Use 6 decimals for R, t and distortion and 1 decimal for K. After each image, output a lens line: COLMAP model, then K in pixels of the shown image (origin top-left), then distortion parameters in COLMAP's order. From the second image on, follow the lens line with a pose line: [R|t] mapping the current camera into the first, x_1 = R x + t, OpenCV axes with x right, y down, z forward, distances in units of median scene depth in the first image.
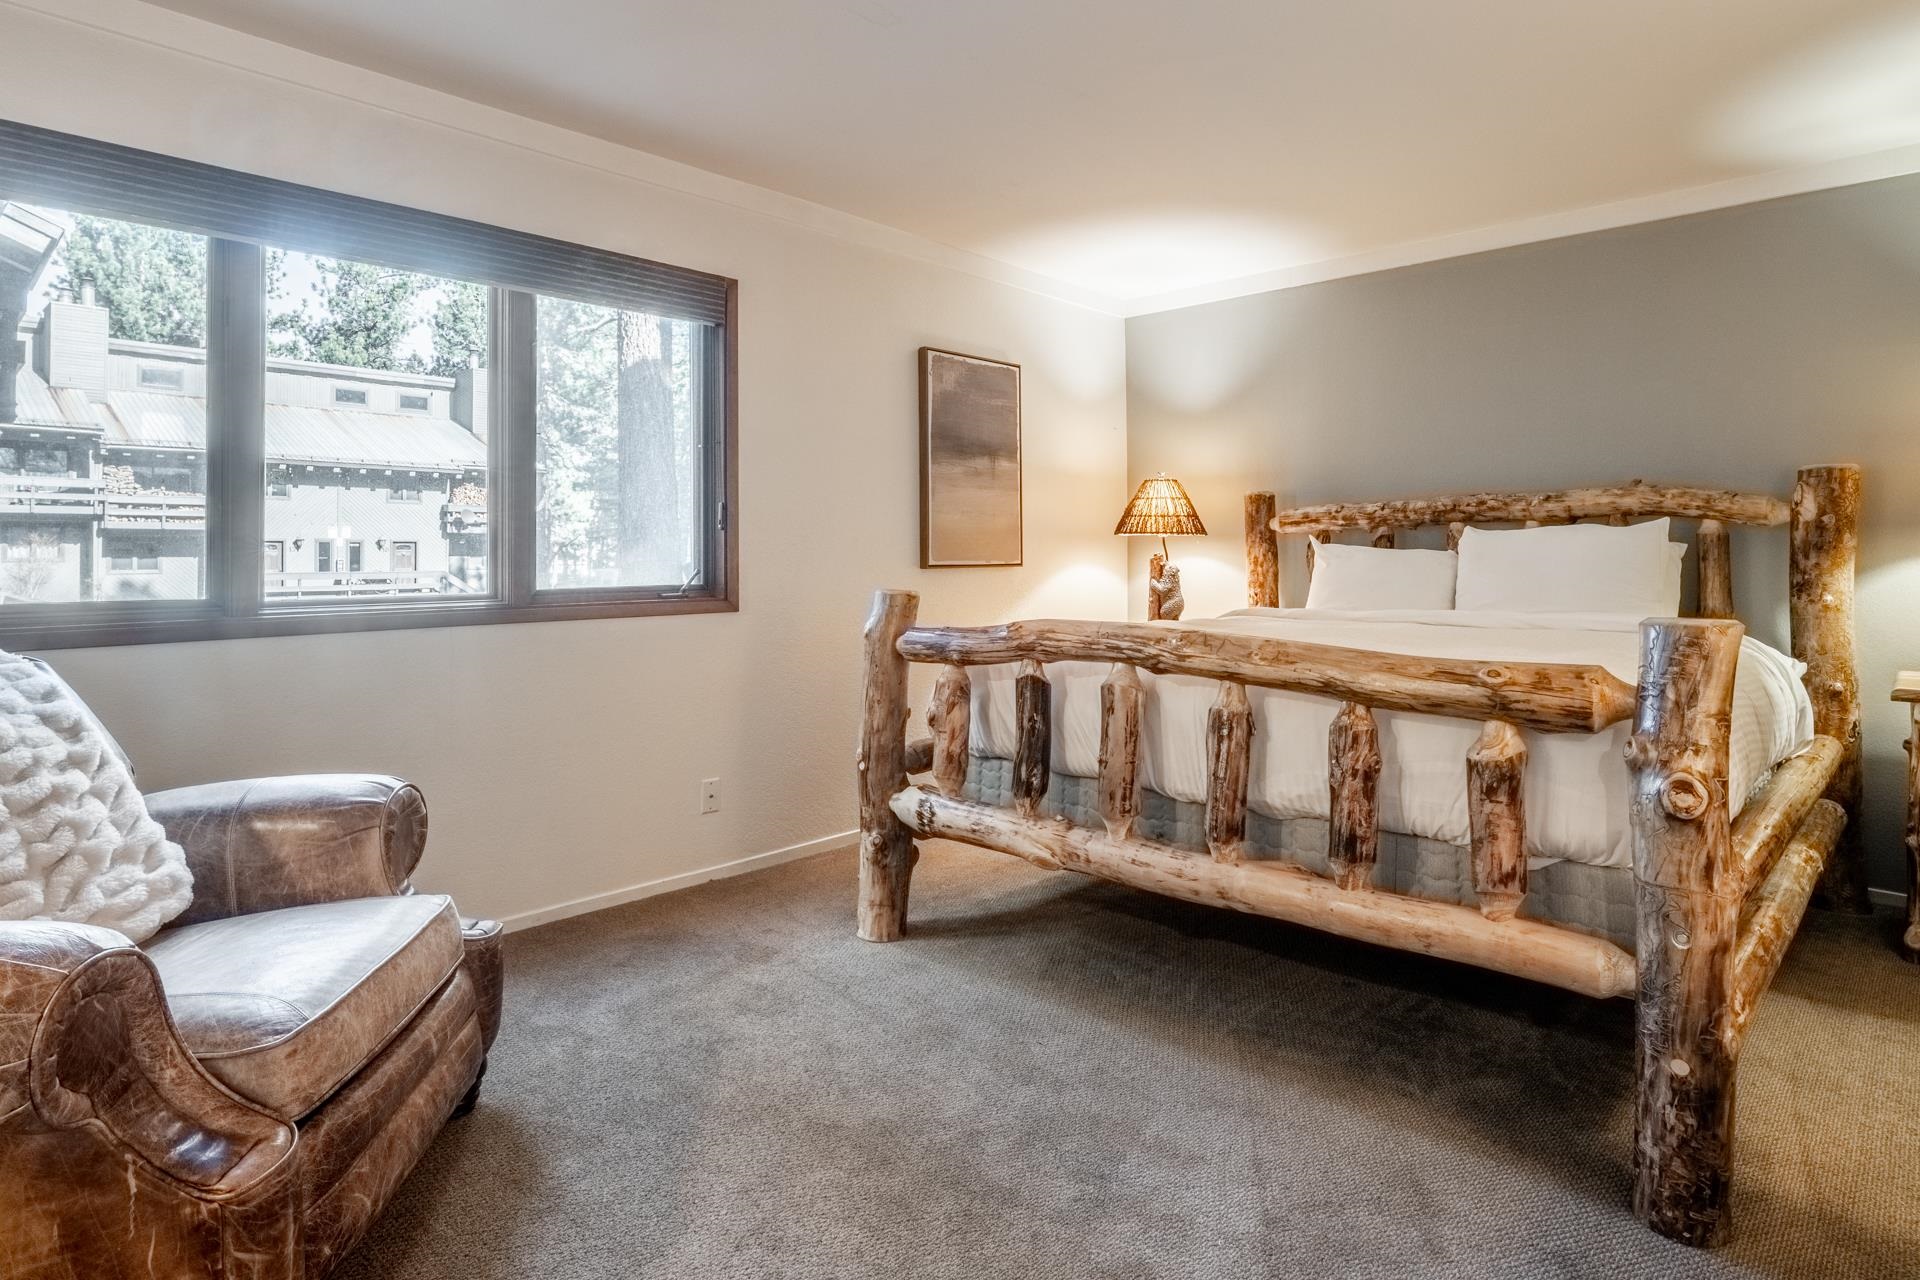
lens RADIAL K [[1065.9, 0, 956.9], [0, 1065.9, 553.6], [0, 0, 1]] dist [0.000566, -0.000608]
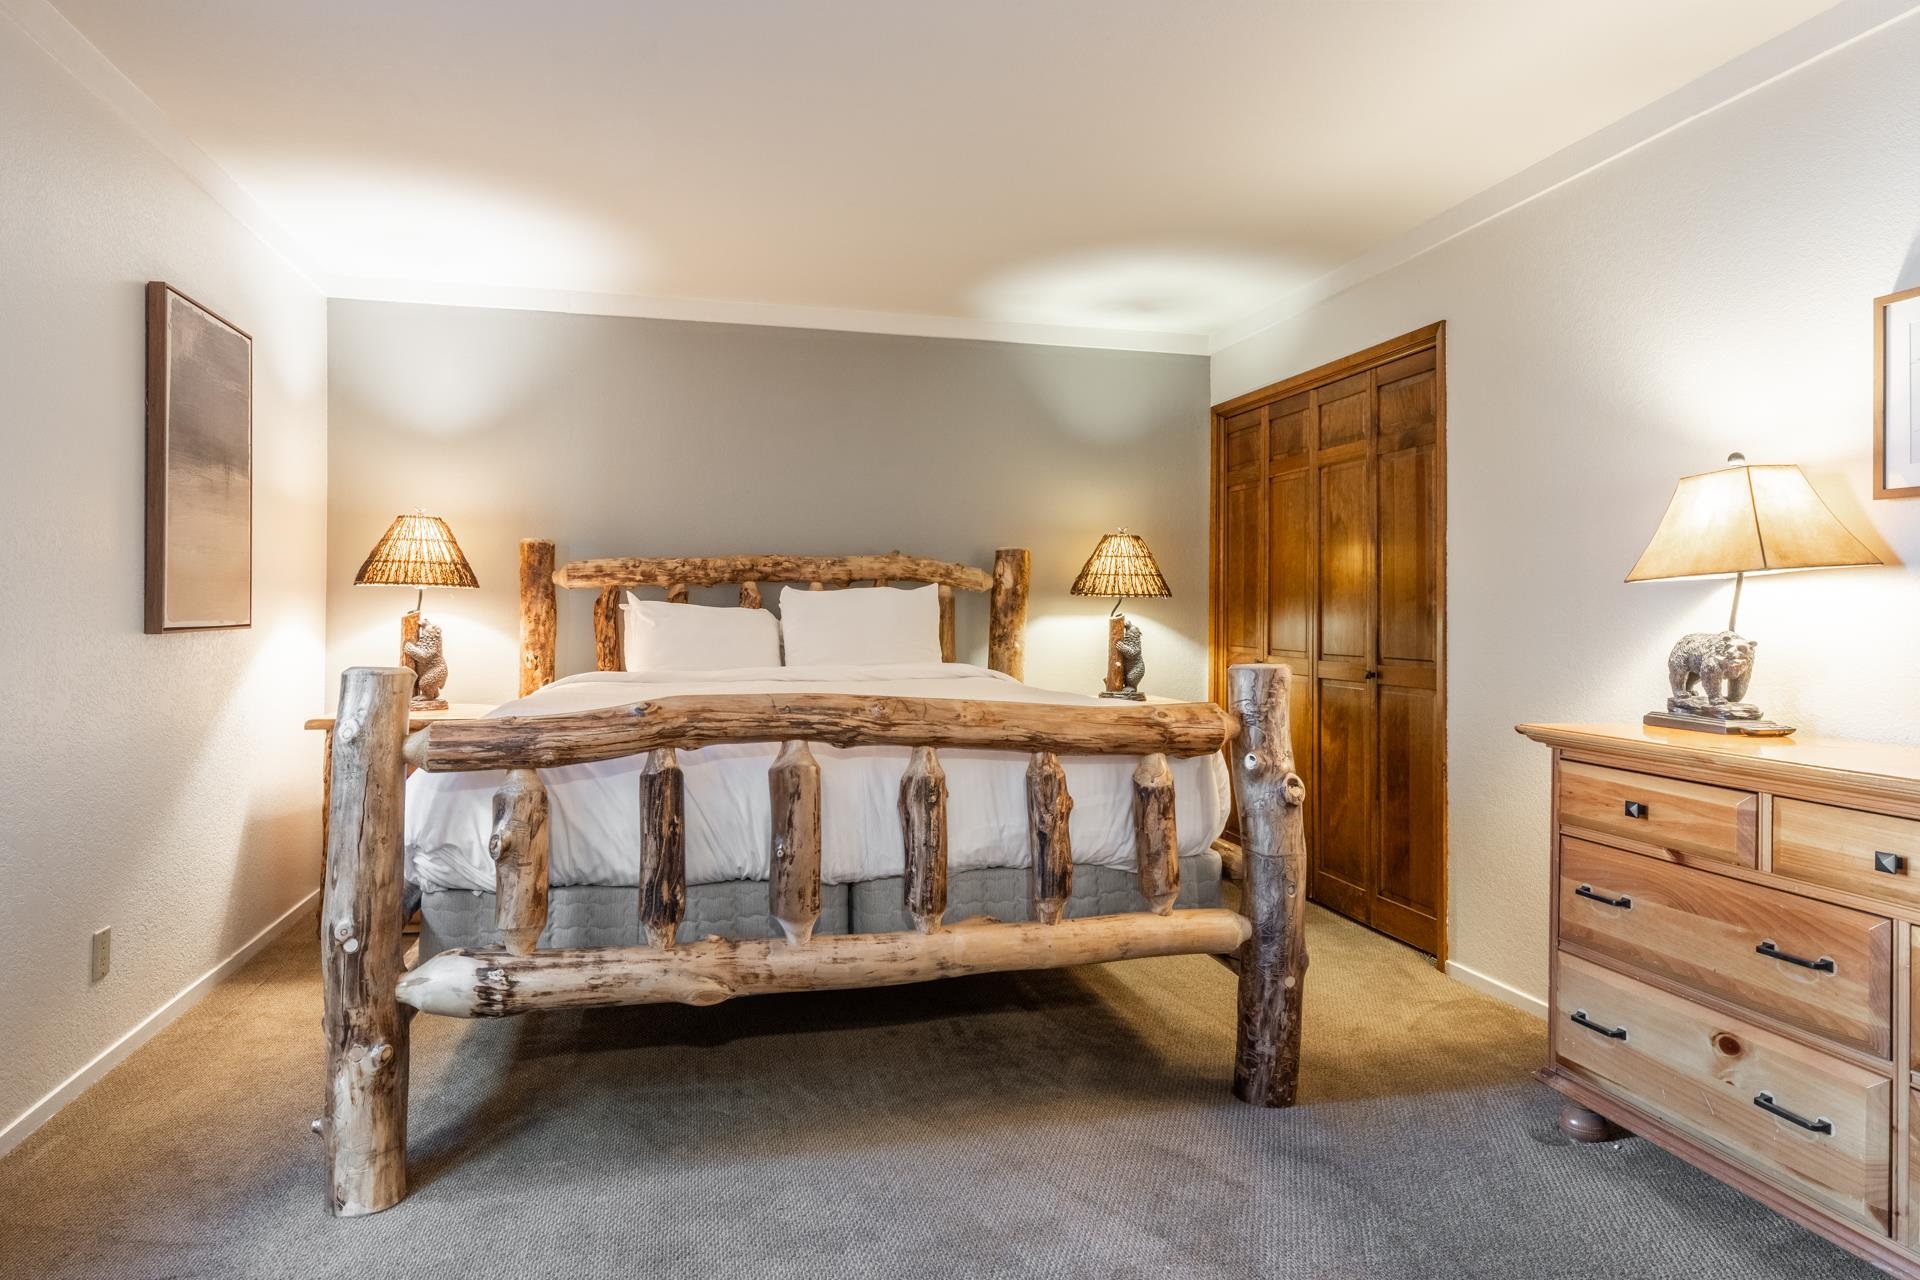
lens RADIAL K [[1117.9, 0, 959.3], [0, 1117.9, 607.5], [0, 0, 1]] dist [0.000057, 0.000244]
pose [[0.529724, 0.004913, 0.848156, -0.467585], [-0.006263, 0.999979, -0.001881, -0.004381], [-0.848147, -0.004316, 0.529743, 0.340531]]
